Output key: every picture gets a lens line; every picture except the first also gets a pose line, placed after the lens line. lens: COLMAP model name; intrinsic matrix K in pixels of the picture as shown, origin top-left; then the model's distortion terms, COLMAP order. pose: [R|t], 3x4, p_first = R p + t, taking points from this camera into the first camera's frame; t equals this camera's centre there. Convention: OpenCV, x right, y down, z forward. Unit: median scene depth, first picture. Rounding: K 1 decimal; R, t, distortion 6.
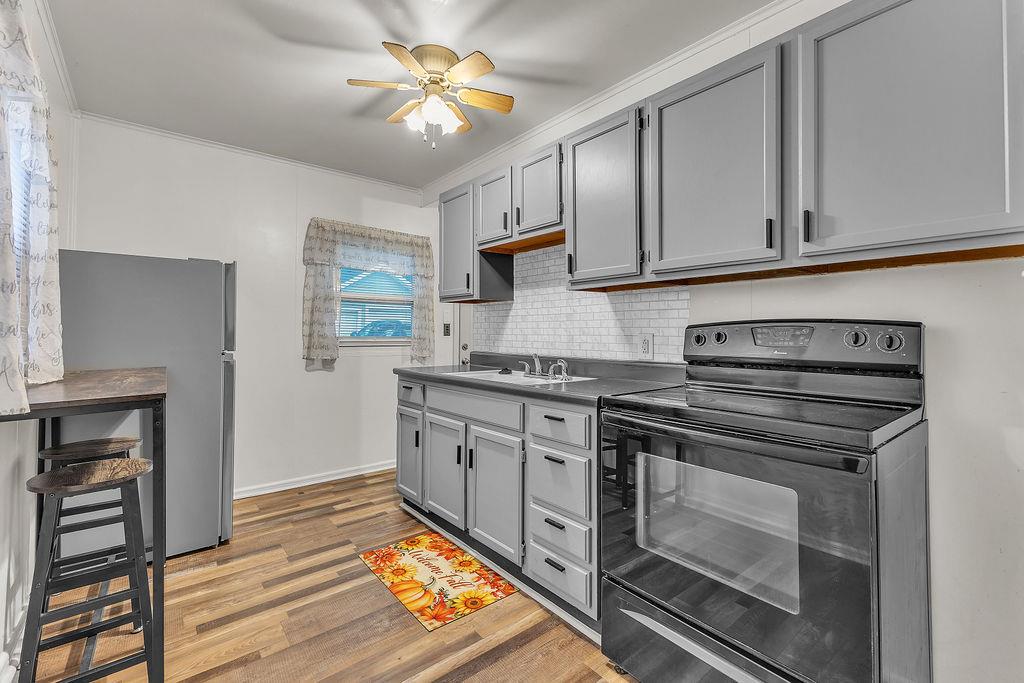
lens RADIAL K [[444.1, 0, 514.5], [0, 444.1, 323.7], [0, 0, 1]] dist [0.003890, -0.000500]
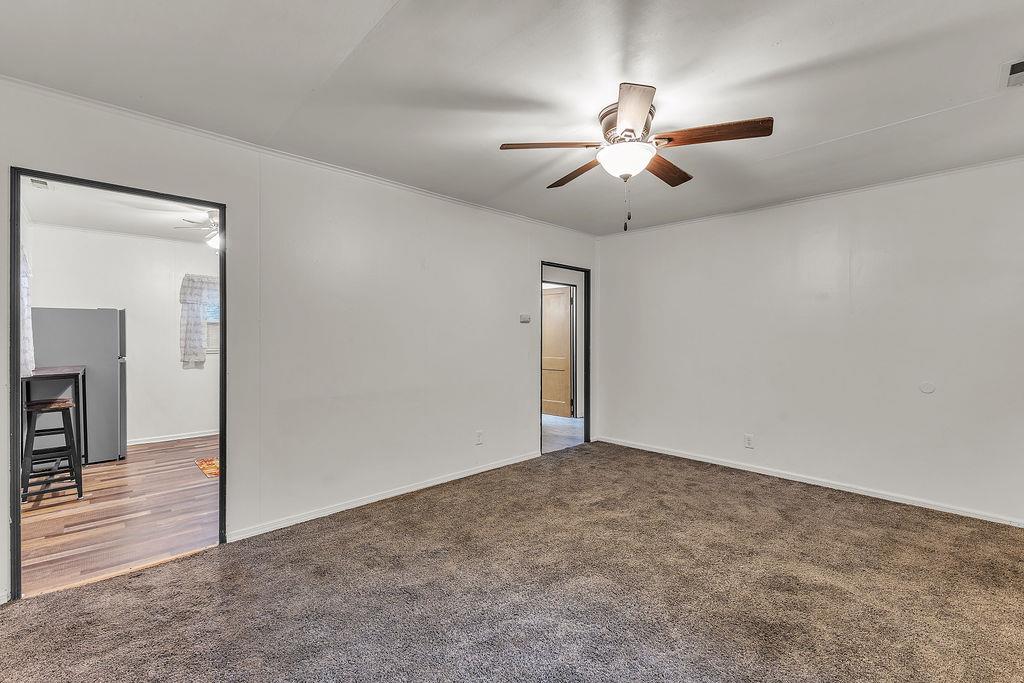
lens RADIAL K [[444.1, 0, 514.9], [0, 444.1, 338.4], [0, 0, 1]] dist [0.003890, -0.000500]
pose [[0.997408, -0.001022, 0.071950, 0.869647], [-0.000788, 0.999684, 0.025124, -0.064902], [-0.071953, -0.025116, 0.997092, -0.986048]]
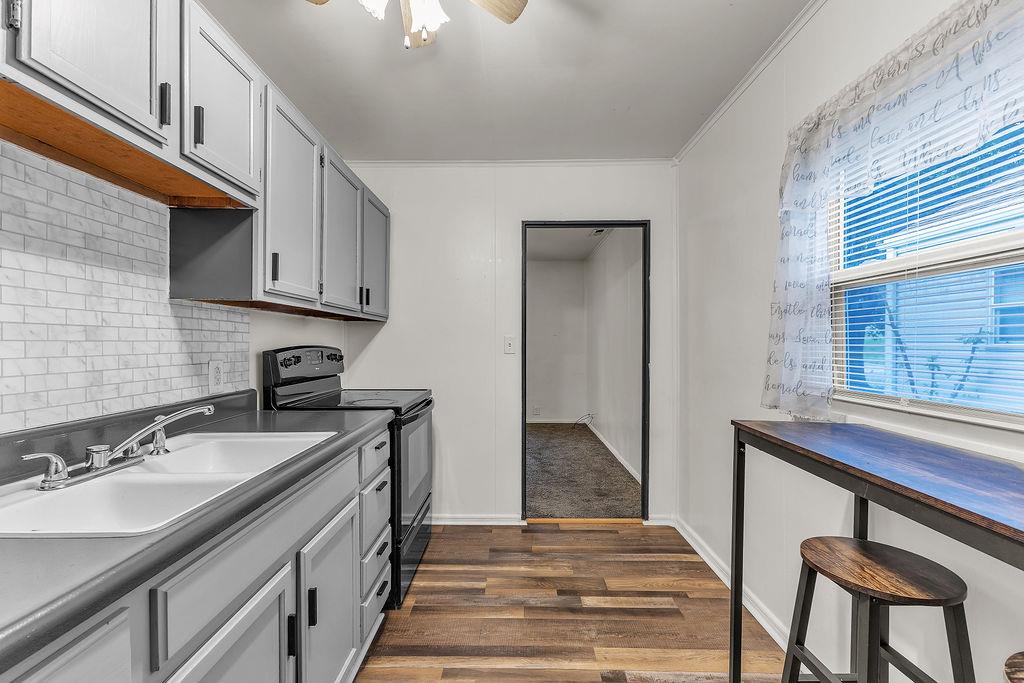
lens RADIAL K [[444.1, 0, 508.2], [0, 444.1, 347.0], [0, 0, 1]] dist [0.003890, -0.000500]
pose [[-0.760115, -0.006089, 0.649760, -0.577855], [-0.013369, 0.999891, -0.006269, -0.003319], [-0.649651, -0.013451, -0.760113, 1.174706]]
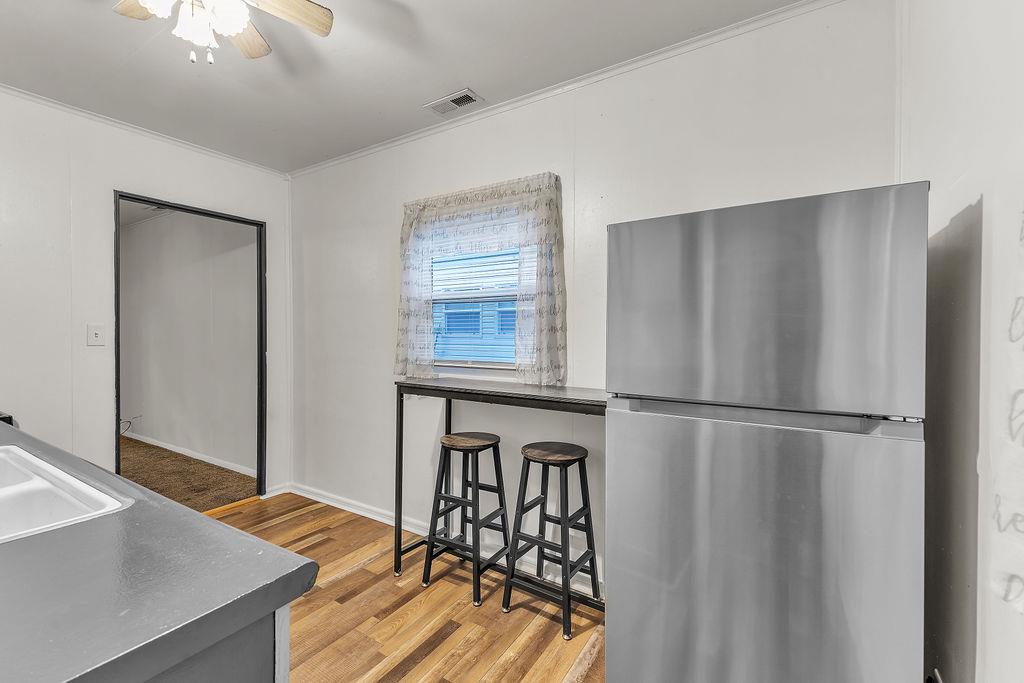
lens RADIAL K [[444.1, 0, 506.8], [0, 444.1, 338.2], [0, 0, 1]] dist [0.003890, -0.000500]
pose [[-0.952791, -0.001095, -0.303626, -0.362413], [0.002395, 0.999935, -0.011121, 0.003929], [0.303618, -0.011323, -0.952727, 1.508454]]
